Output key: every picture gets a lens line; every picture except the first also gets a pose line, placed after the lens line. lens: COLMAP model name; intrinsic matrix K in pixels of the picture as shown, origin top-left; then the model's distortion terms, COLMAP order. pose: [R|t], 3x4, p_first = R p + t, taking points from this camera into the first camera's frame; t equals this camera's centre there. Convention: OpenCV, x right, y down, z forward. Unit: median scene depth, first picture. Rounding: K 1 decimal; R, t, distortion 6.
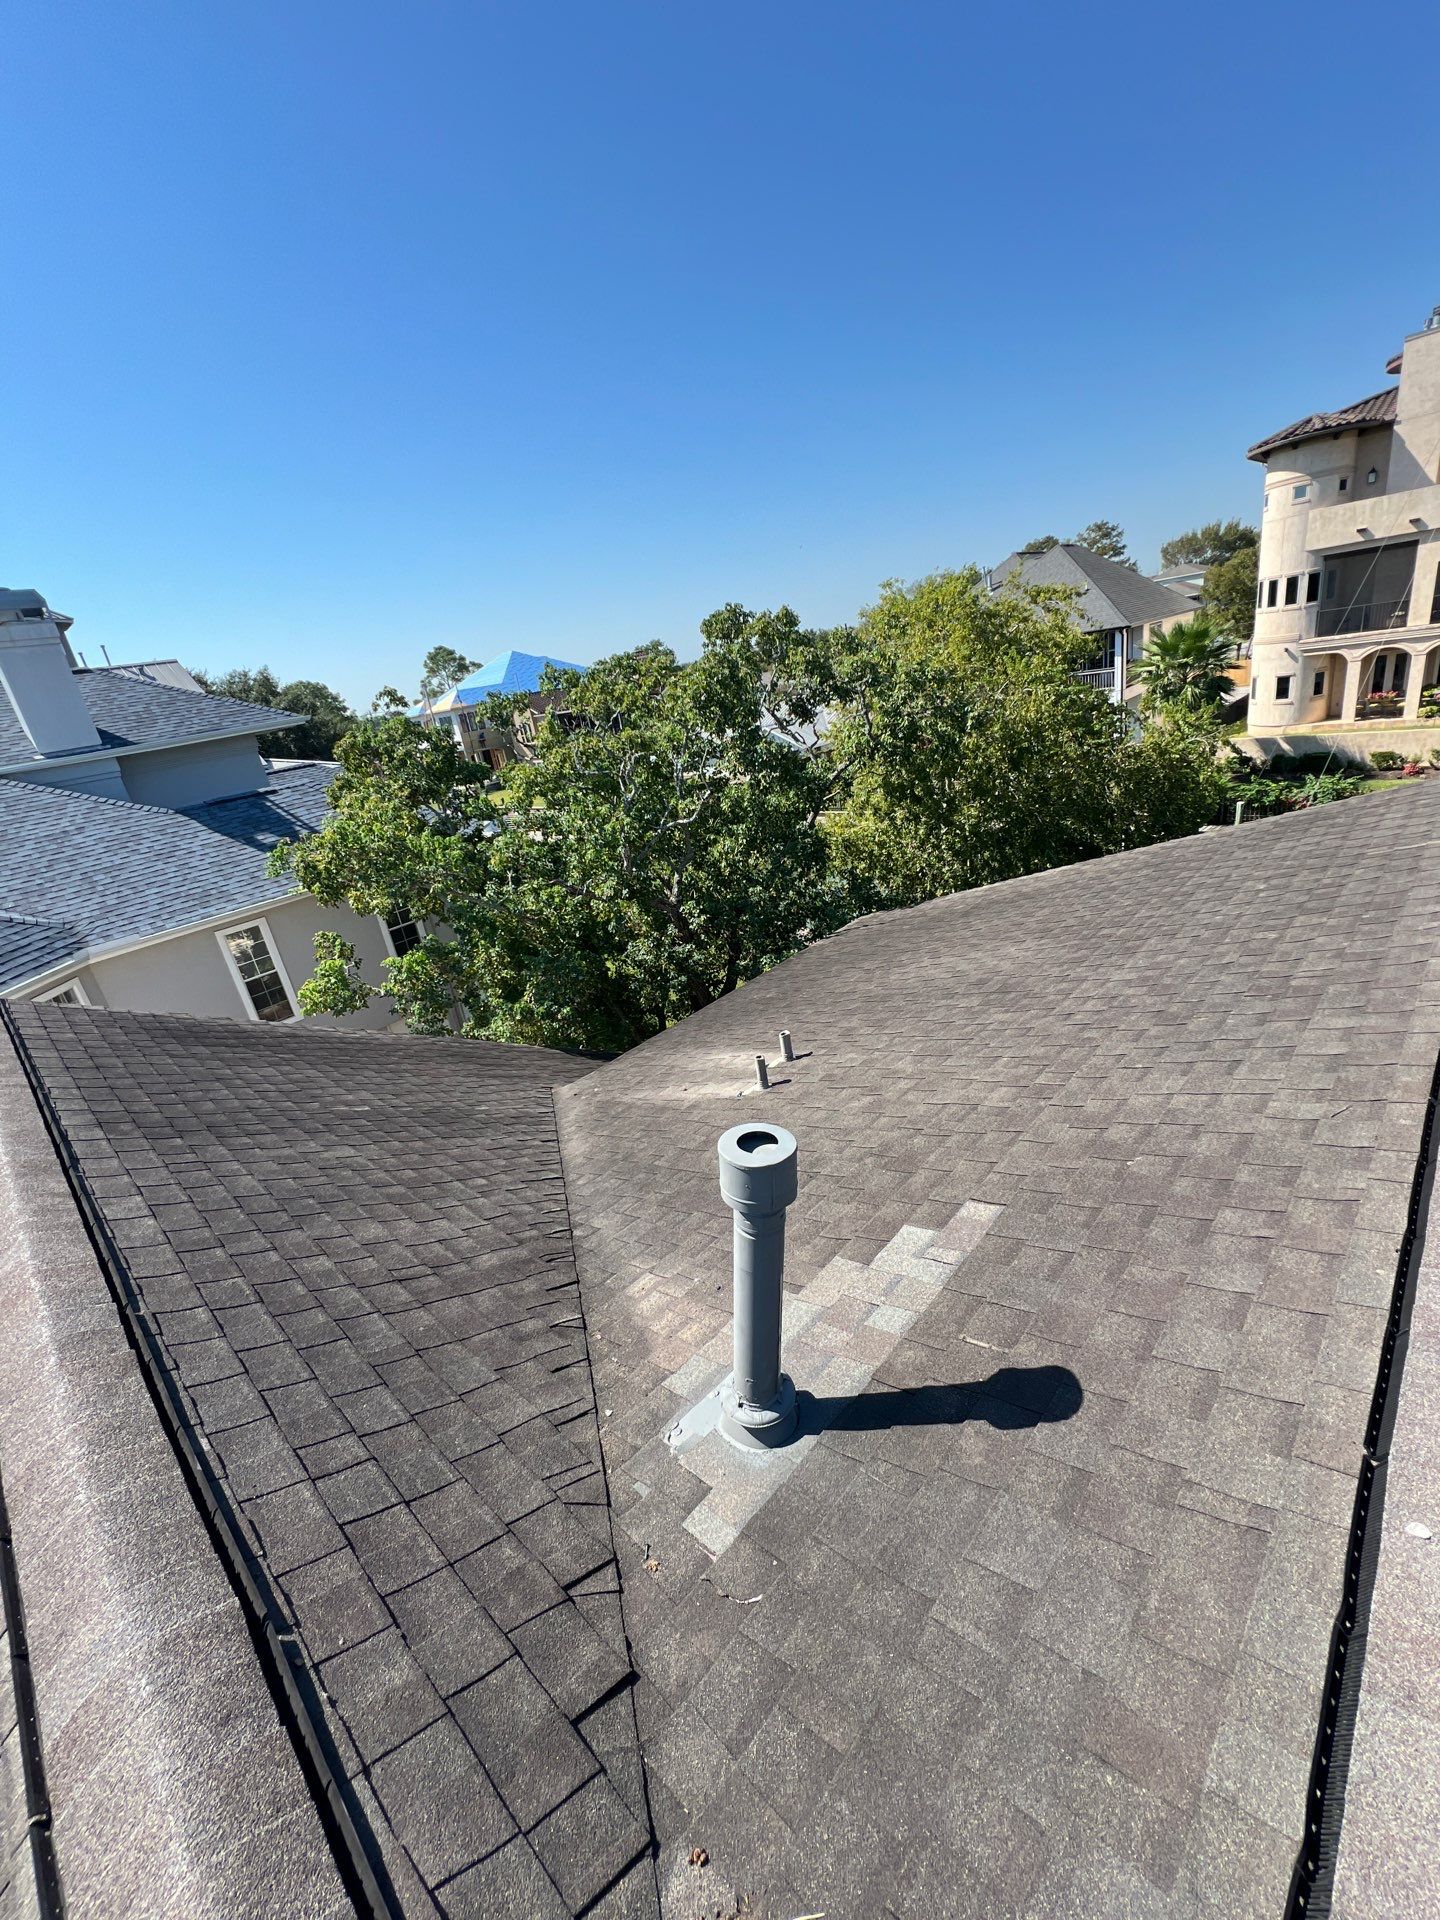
lens RADIAL K [[770.9, 0, 724.7], [0, 770.9, 956.4], [0, 0, 1]] dist [-0.003891, 0.001467]
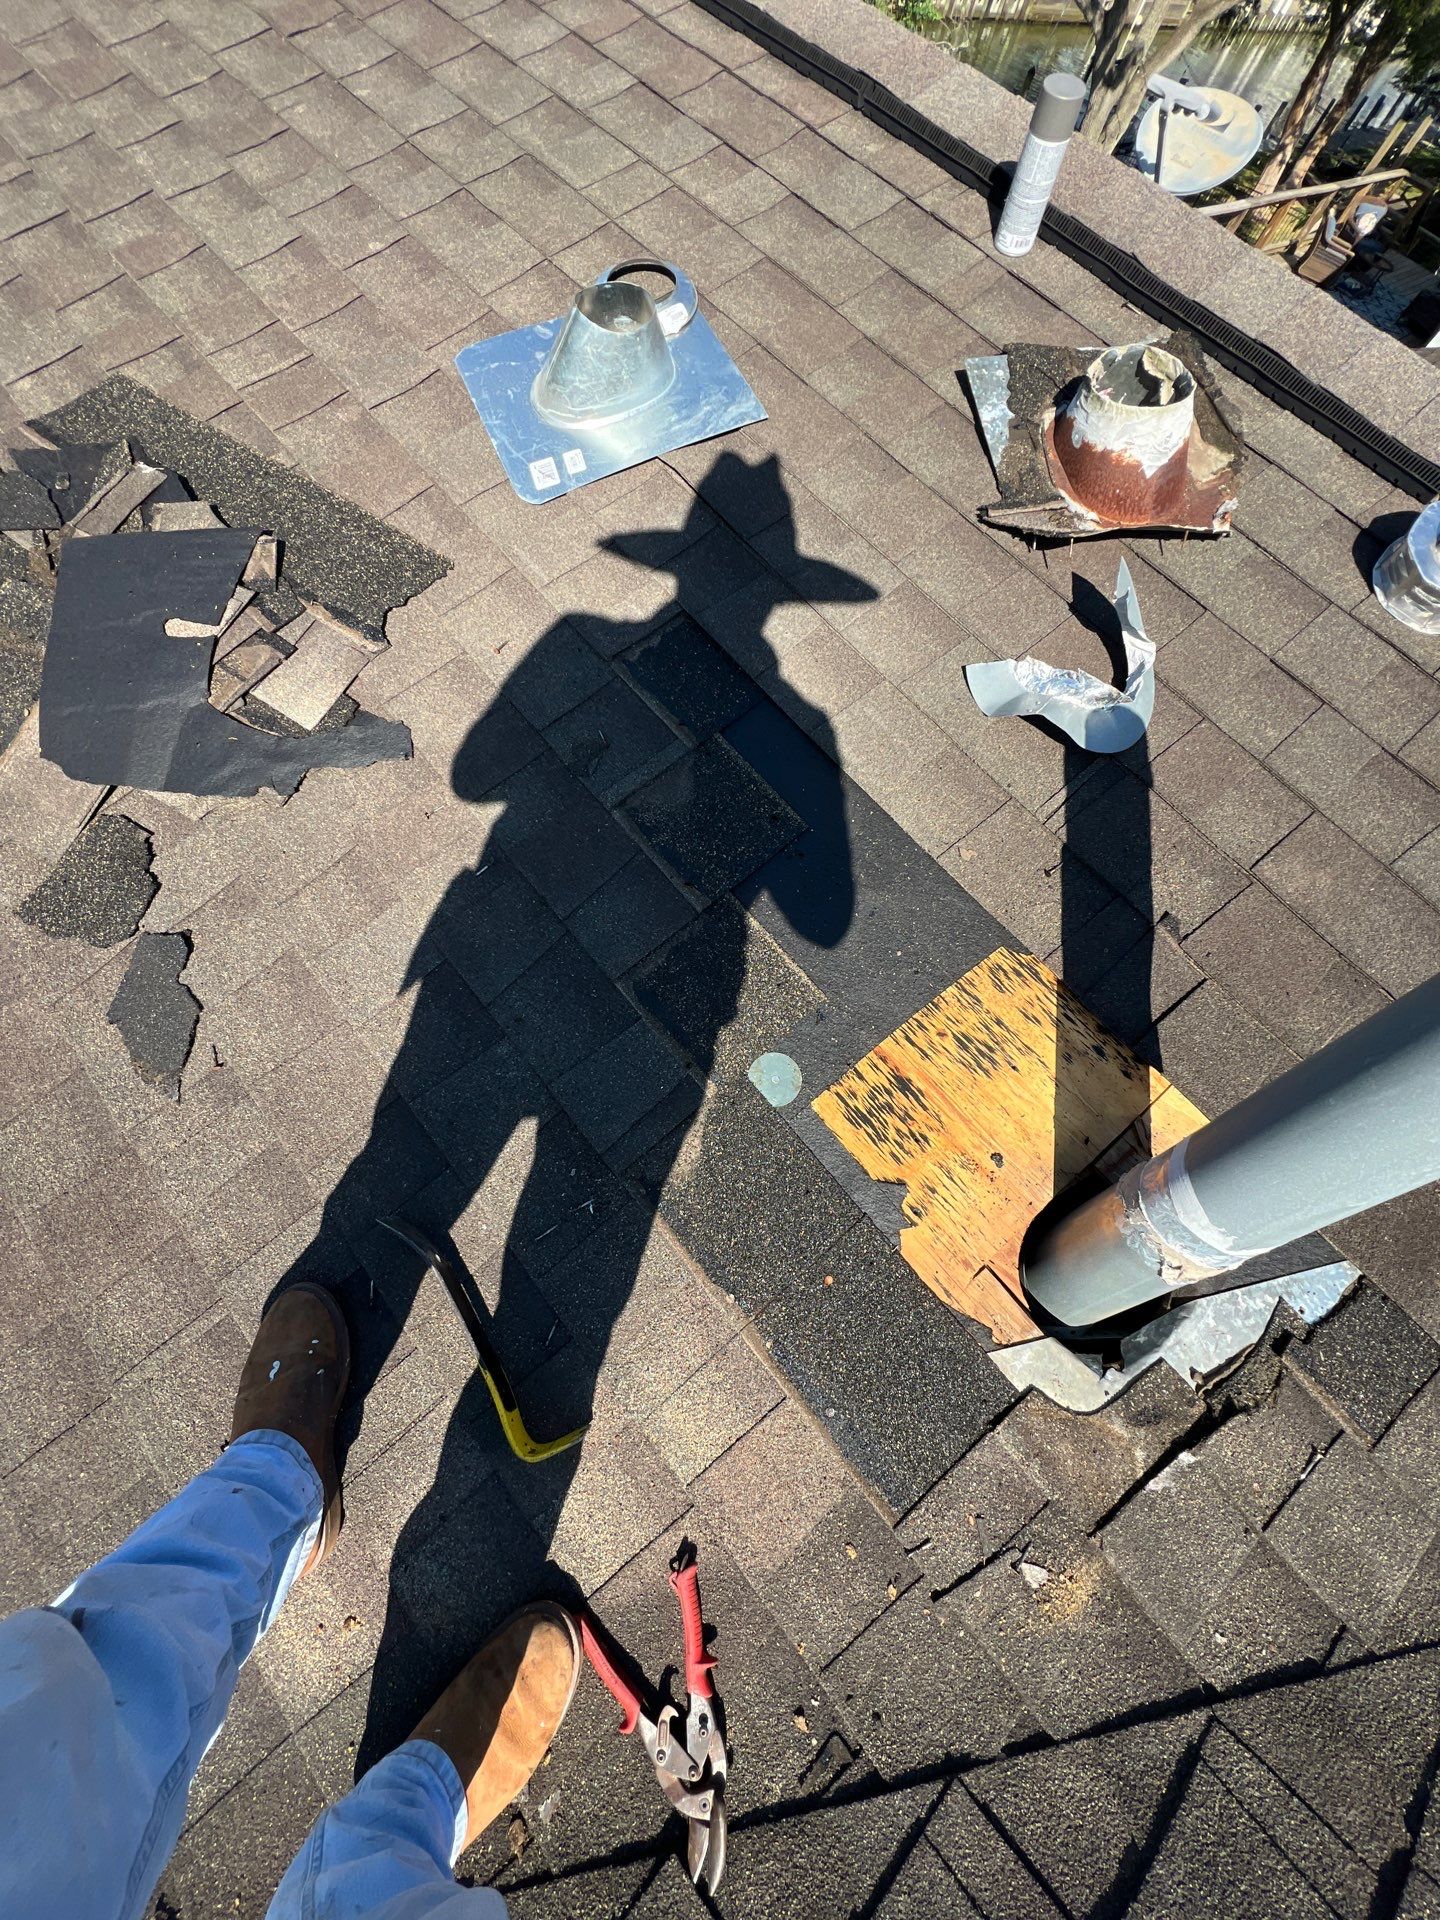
lens RADIAL K [[770.4, 0, 724.7], [0, 770.4, 955.7], [0, 0, 1]] dist [-0.001686, 0.000297]
pose [[0.049051, -0.790982, 0.609871, -0.019197], [0.139997, 0.610023, 0.779919, 0.019775], [-0.988936, 0.047124, 0.140657, 0.208450]]
